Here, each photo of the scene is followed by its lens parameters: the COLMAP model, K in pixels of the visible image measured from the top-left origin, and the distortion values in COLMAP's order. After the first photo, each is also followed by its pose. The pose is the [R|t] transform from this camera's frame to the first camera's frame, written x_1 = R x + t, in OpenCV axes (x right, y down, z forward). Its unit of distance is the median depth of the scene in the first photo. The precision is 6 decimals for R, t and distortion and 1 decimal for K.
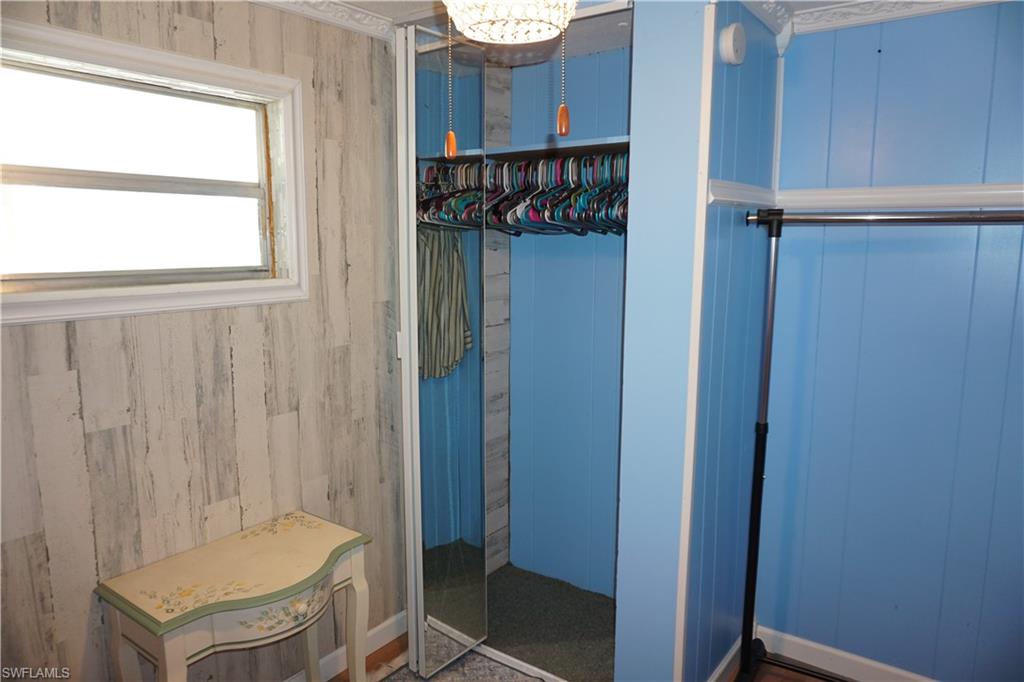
lens RADIAL K [[684.0, 0, 512.0], [0, 684.0, 341.0], [0, 0, 1]] dist [-0.055503, 0.033400]
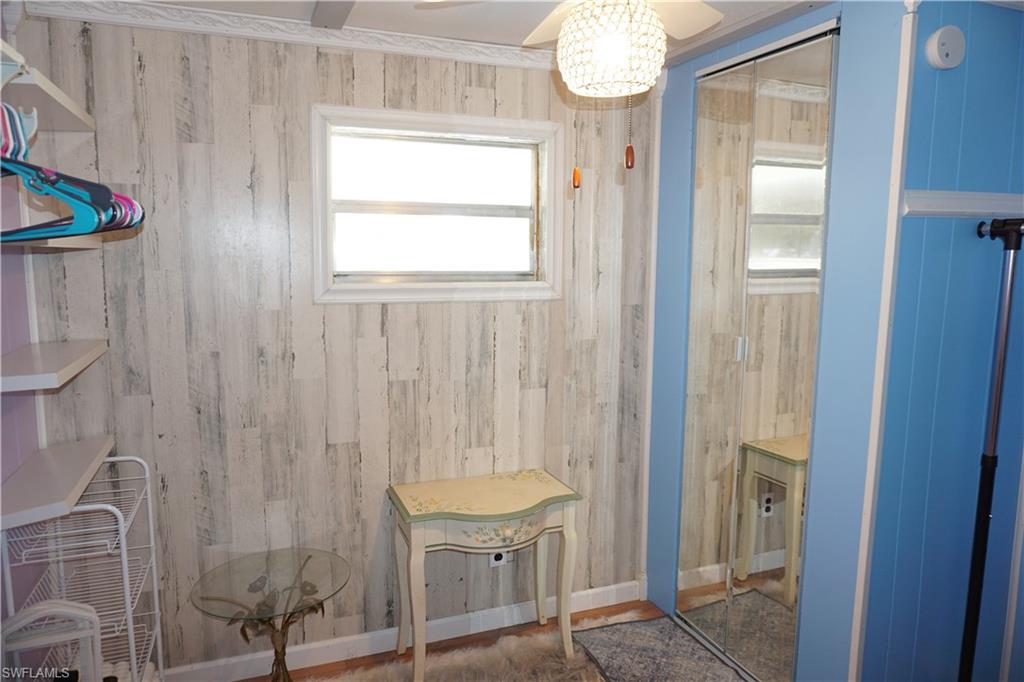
lens RADIAL K [[684.0, 0, 512.0], [0, 684.0, 341.0], [0, 0, 1]] dist [-0.055503, 0.033400]
pose [[0.845837, 0.071180, -0.528672, 0.310709], [-0.082522, 0.996587, 0.002151, 0.021180], [0.527021, 0.041808, 0.848824, -0.104235]]
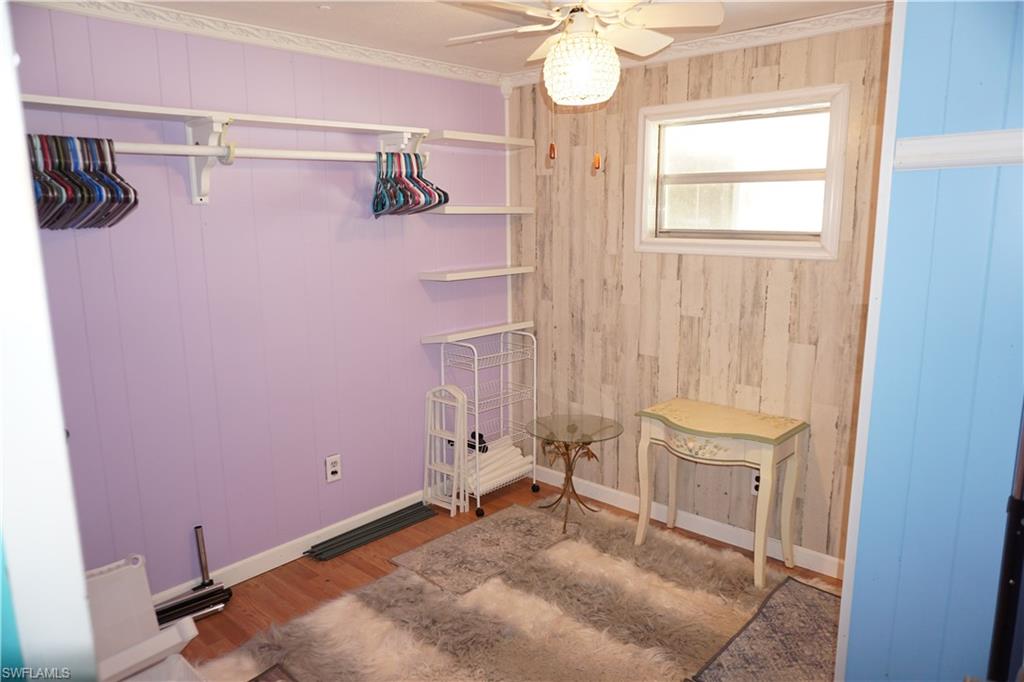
lens RADIAL K [[684.0, 0, 512.0], [0, 684.0, 341.0], [0, 0, 1]] dist [-0.055503, 0.033400]
pose [[-0.112483, 0.180252, -0.977168, 1.086585], [-0.138520, 0.970962, 0.195053, -0.082983], [0.983951, 0.157298, -0.084248, 0.589984]]
